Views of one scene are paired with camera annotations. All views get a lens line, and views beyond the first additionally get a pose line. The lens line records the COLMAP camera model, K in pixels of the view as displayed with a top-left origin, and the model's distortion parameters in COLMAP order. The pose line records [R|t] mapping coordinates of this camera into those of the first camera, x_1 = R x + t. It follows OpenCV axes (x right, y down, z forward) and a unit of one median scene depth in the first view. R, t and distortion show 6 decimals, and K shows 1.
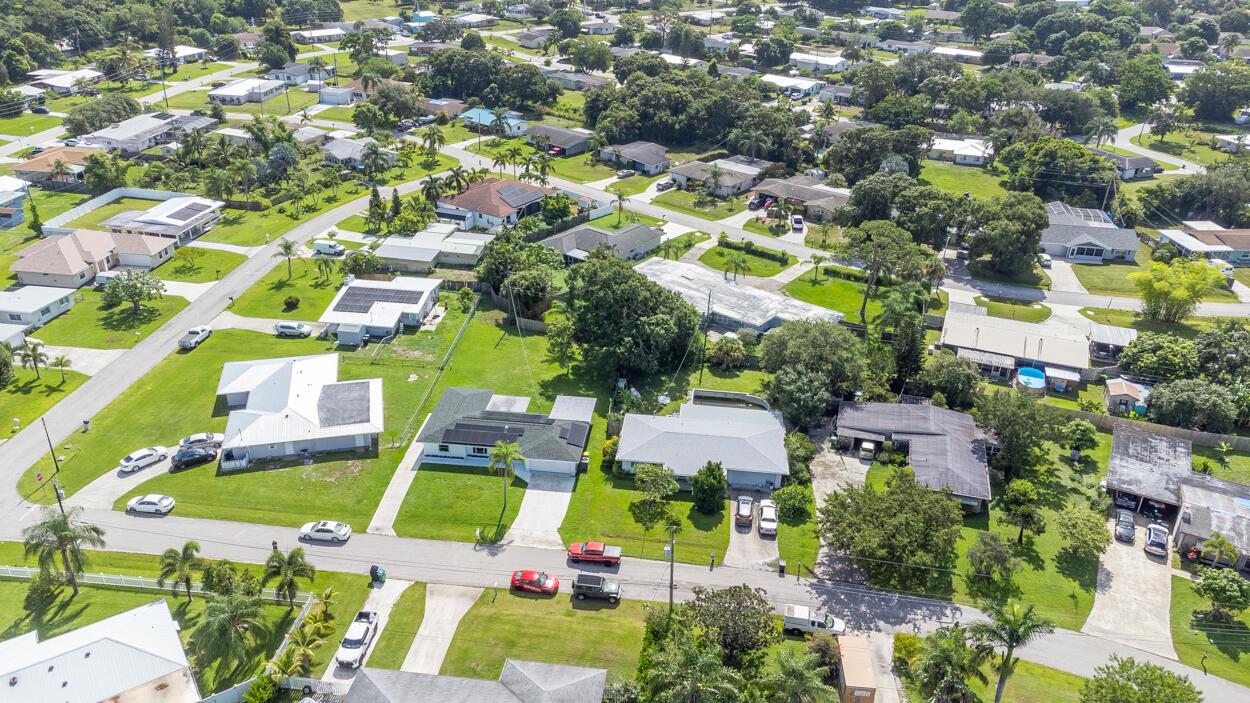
lens RADIAL K [[935.6, 0, 626.4], [0, 935.6, 347.3], [0, 0, 1]] dist [0.042156, 0.030084]
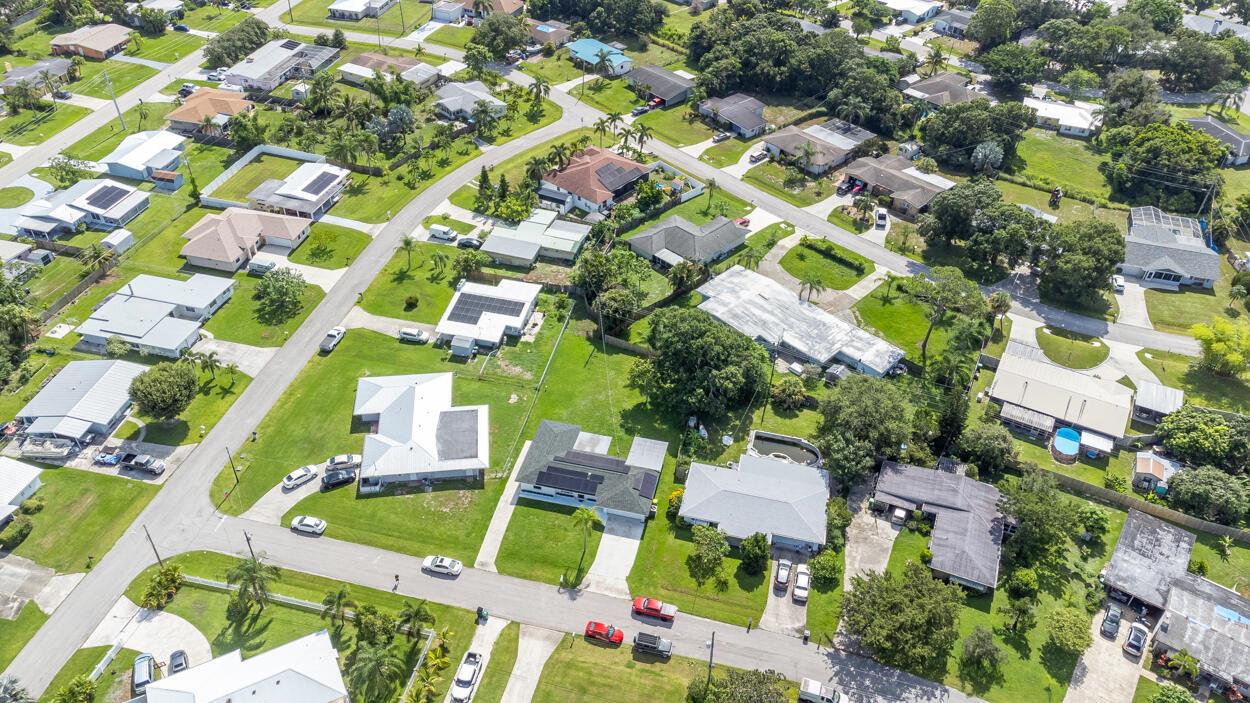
lens RADIAL K [[935.6, 0, 625.4], [0, 935.6, 350.8], [0, 0, 1]] dist [0.042156, 0.030084]
pose [[0.992827, 0.078061, -0.090555, 0.010782], [-0.058030, 0.976862, 0.205849, -0.273367], [0.104528, -0.199118, 0.974385, -0.106456]]
